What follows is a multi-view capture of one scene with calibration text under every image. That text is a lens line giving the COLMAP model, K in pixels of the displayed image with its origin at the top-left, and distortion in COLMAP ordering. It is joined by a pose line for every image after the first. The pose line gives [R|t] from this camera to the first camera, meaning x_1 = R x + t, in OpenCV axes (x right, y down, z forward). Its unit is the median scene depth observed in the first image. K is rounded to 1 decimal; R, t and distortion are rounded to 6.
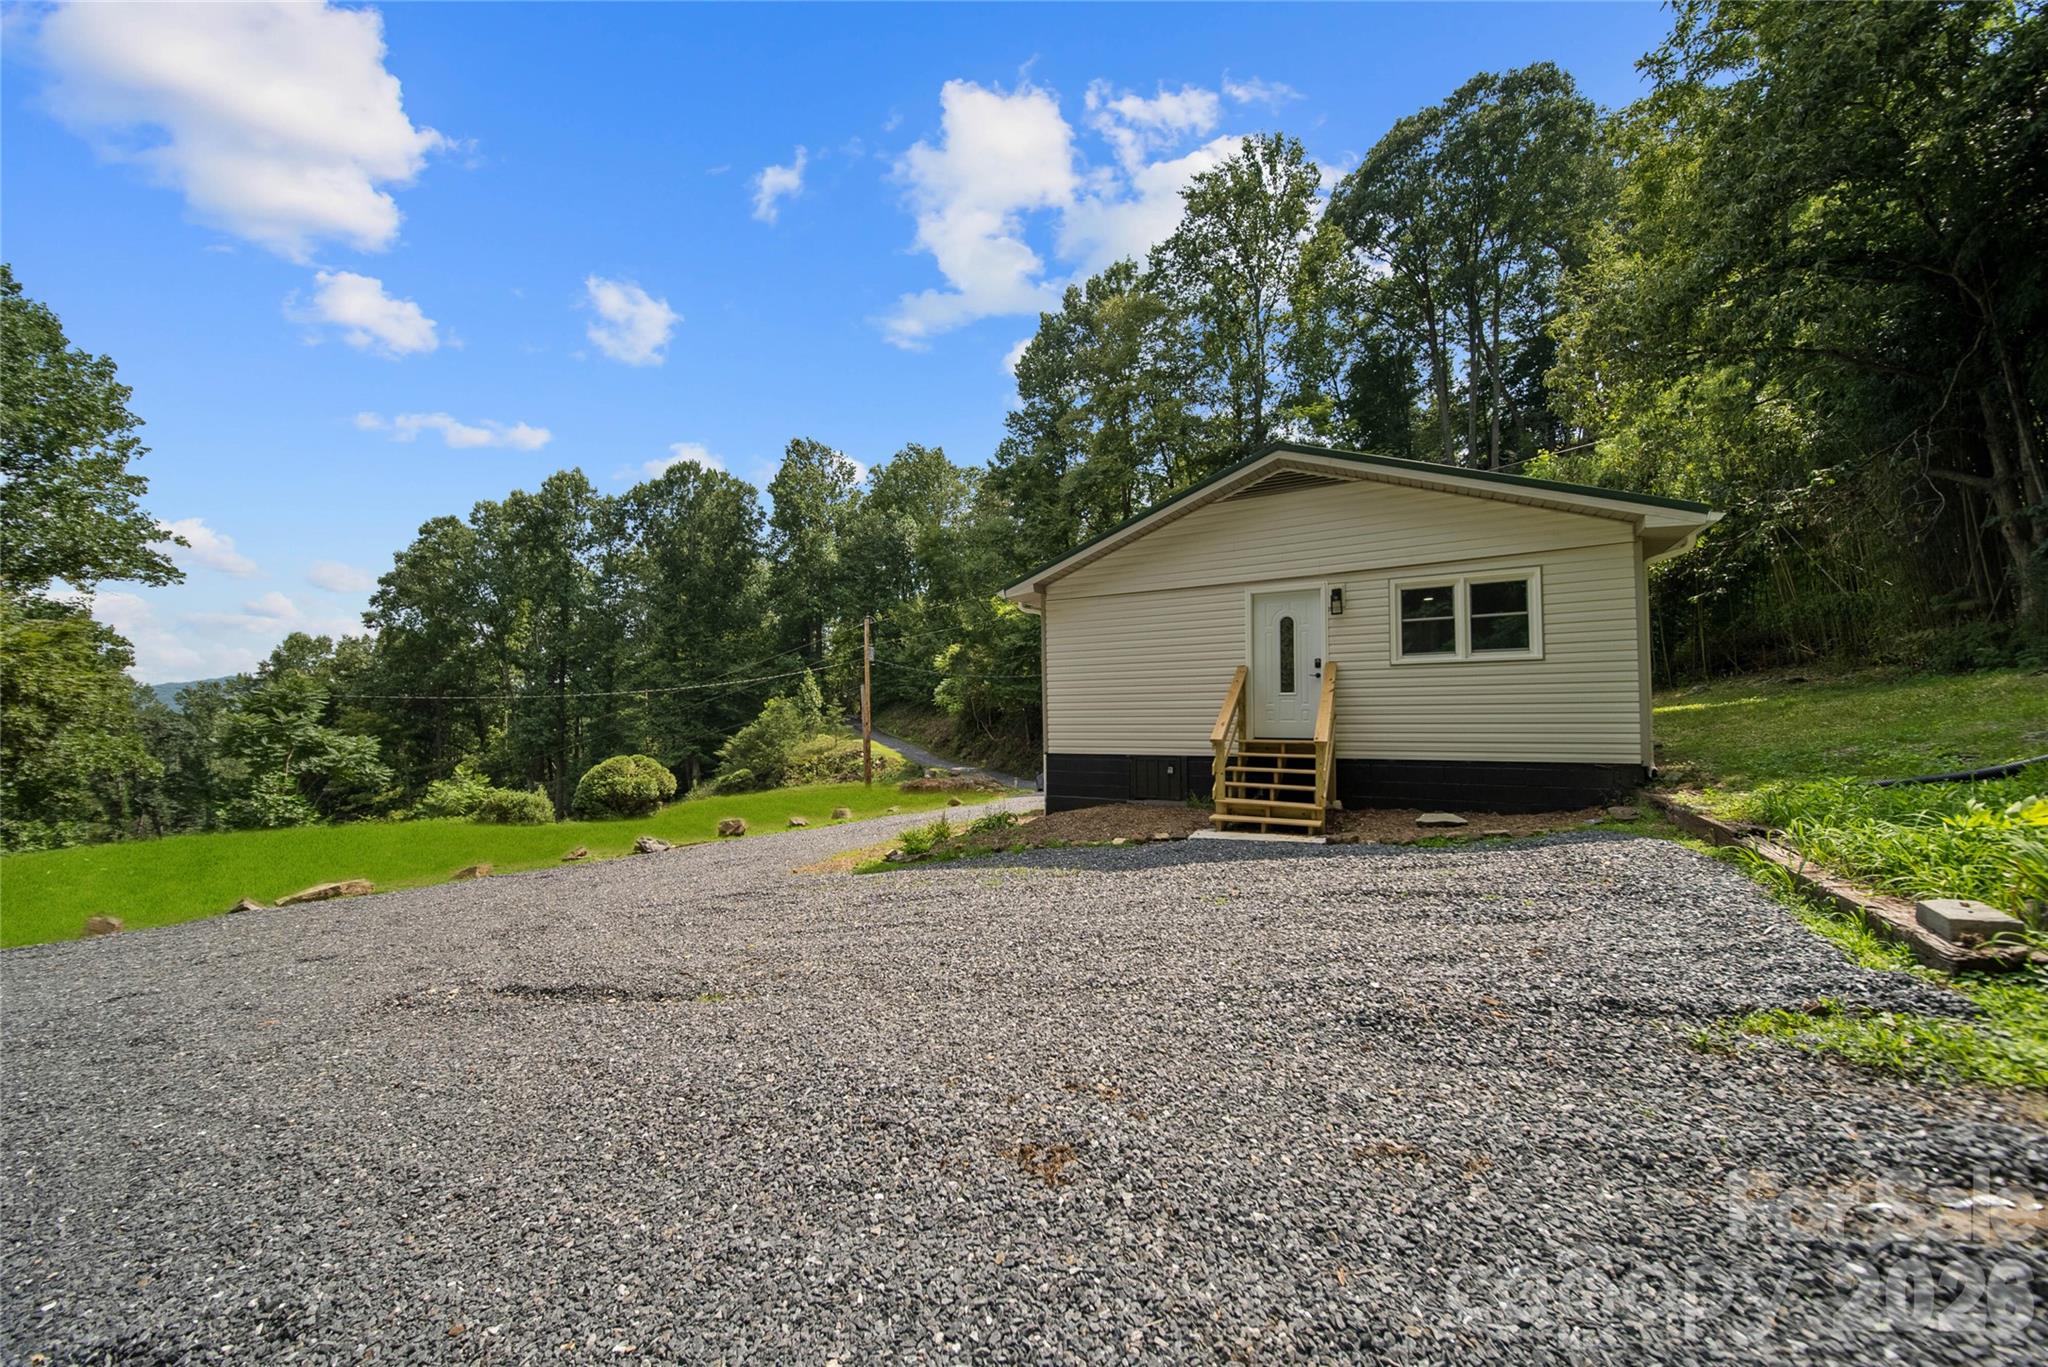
lens RADIAL K [[715.3, 0, 1020.2], [0, 715.3, 693.4], [0, 0, 1]] dist [-0.006711, -0.000153]
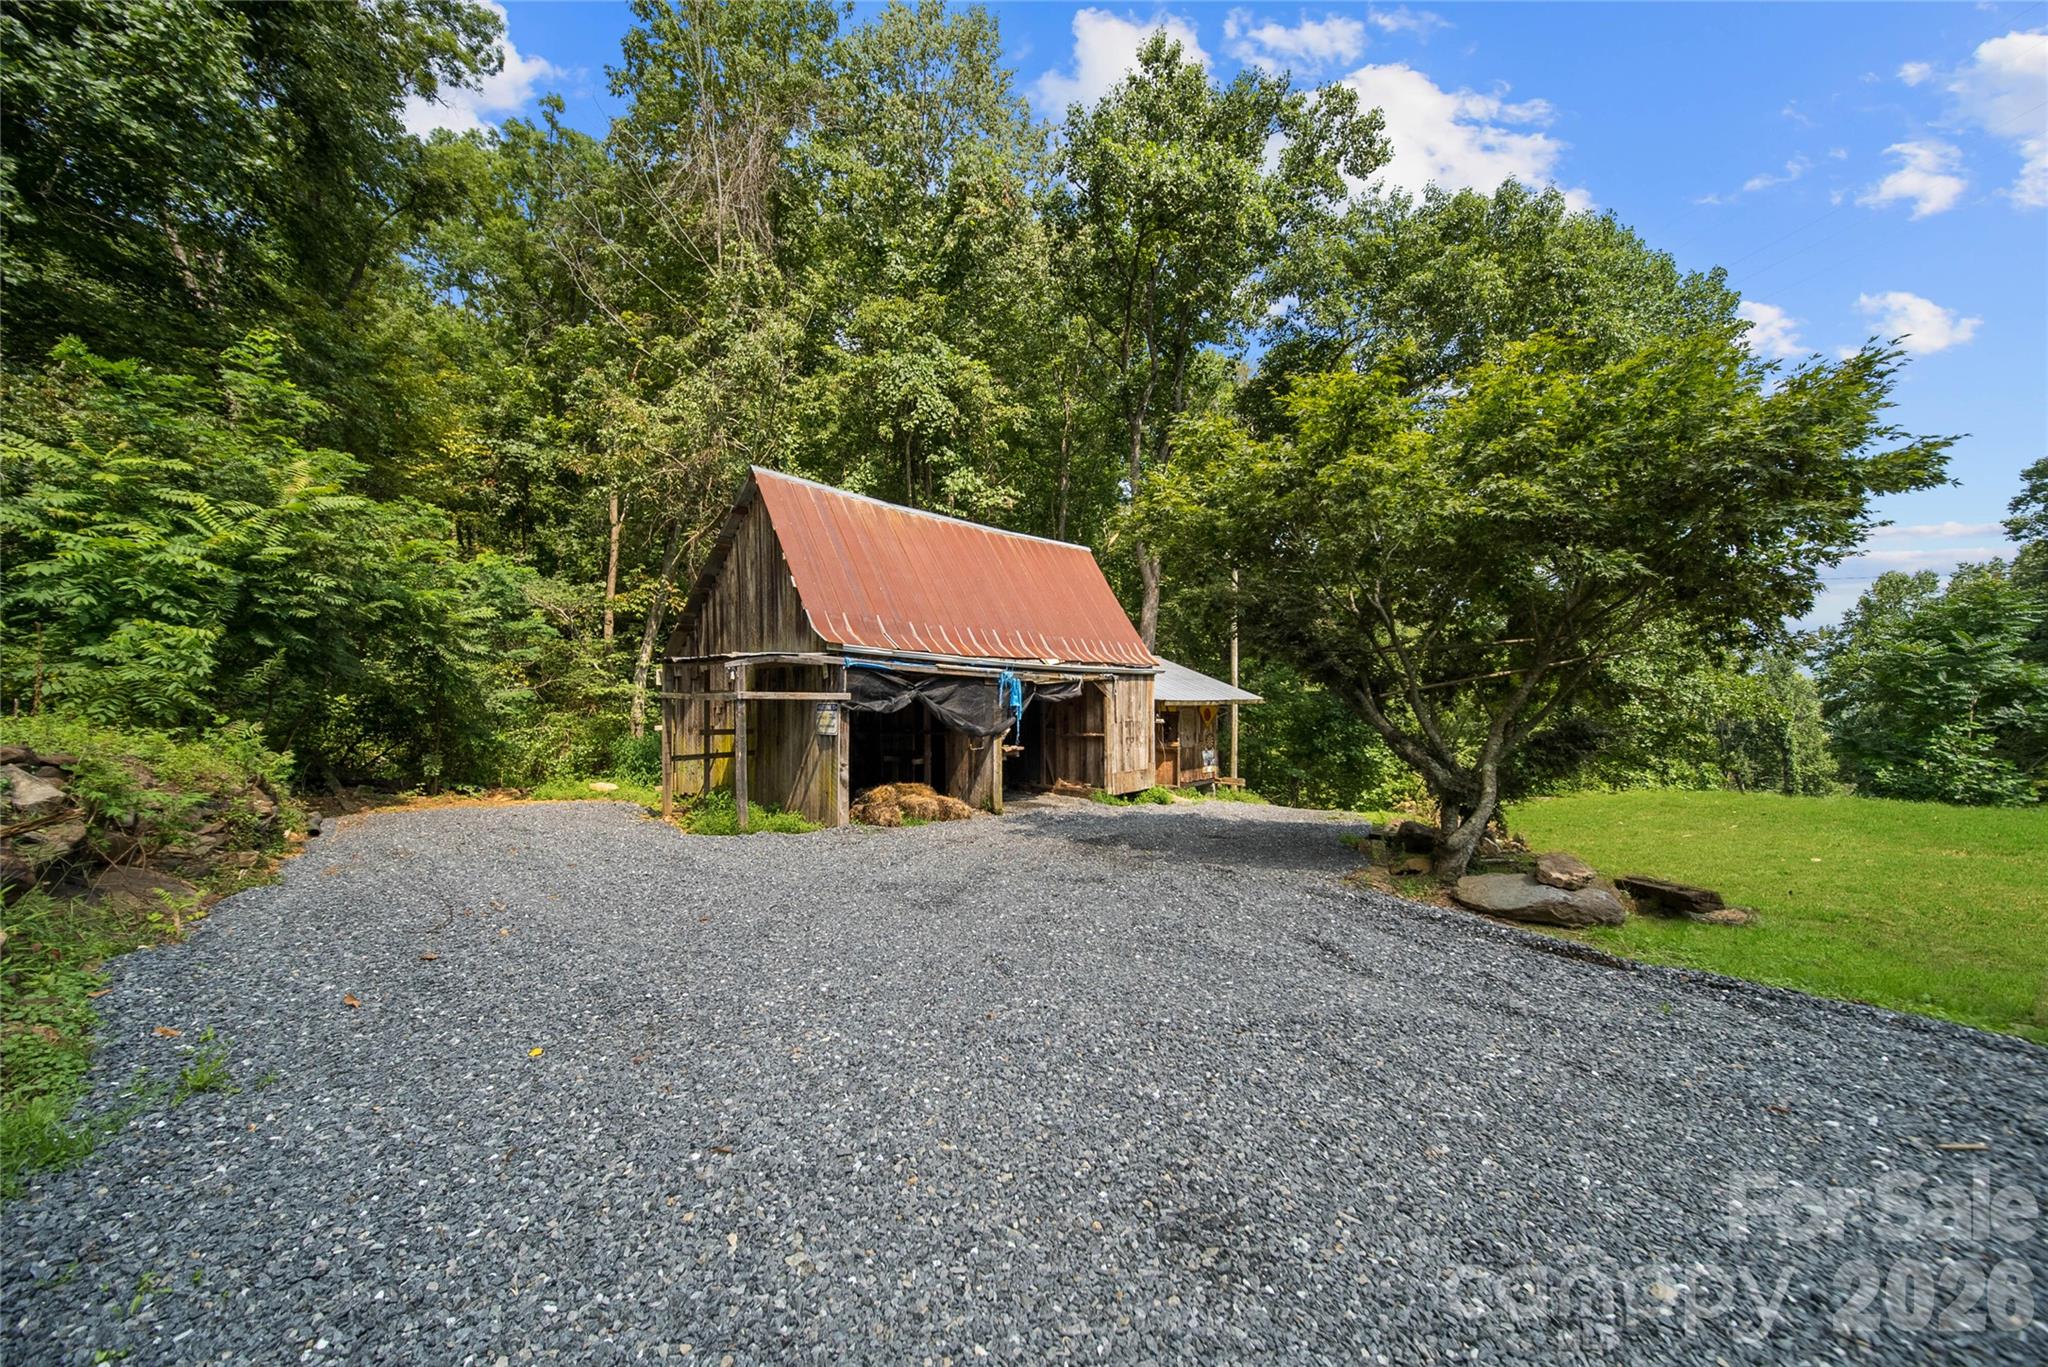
lens RADIAL K [[723.5, 0, 1021.1], [0, 723.5, 692.4], [0, 0, 1]] dist [-0.006421, -0.000273]
pose [[-0.084140, 0.003331, -0.996448, -0.254496], [0.039761, 0.999209, -0.000018, 0.041396], [0.995660, -0.039621, -0.084206, 0.135345]]
